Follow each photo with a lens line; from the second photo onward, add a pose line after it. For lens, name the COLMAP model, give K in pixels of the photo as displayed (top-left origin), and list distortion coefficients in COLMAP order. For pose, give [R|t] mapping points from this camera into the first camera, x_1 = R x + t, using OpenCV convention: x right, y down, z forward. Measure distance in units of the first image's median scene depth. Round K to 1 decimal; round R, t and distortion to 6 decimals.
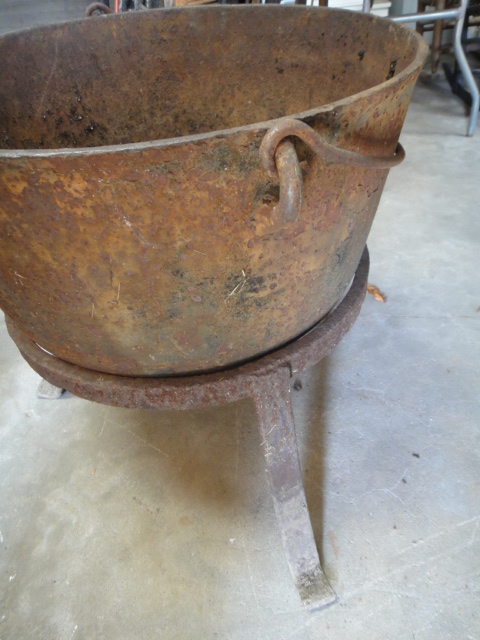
lens RADIAL K [[447.6, 0, 240.0], [0, 447.6, 320.0], [0, 0, 1]] dist [0.003389, 0.000841]
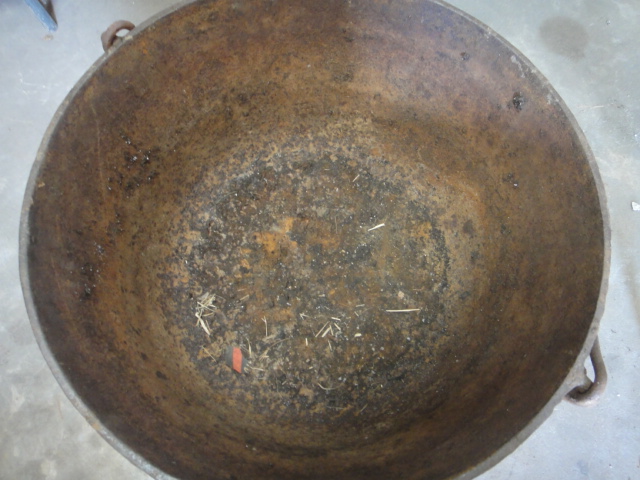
lens RADIAL K [[447.6, 0, 317.3], [0, 447.6, 239.6], [0, 0, 1]] dist [0.003389, 0.000841]
pose [[0.893465, -0.387362, 0.227314, -0.304799], [0.240537, 0.840106, 0.486172, -0.646501], [-0.379292, -0.379700, 0.843780, 0.134000]]
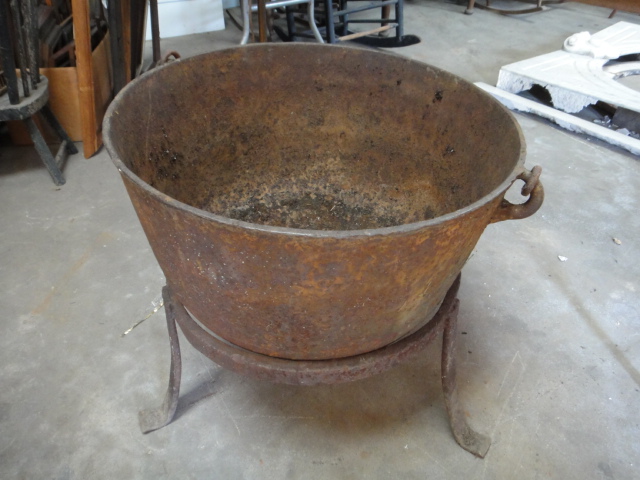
lens RADIAL K [[447.6, 0, 317.3], [0, 447.6, 239.6], [0, 0, 1]] dist [0.003389, 0.000841]
pose [[0.824544, -0.279228, 0.492097, -0.645541], [0.296590, 0.953975, 0.044351, -0.197393], [-0.481832, 0.109382, 0.869410, -0.063187]]
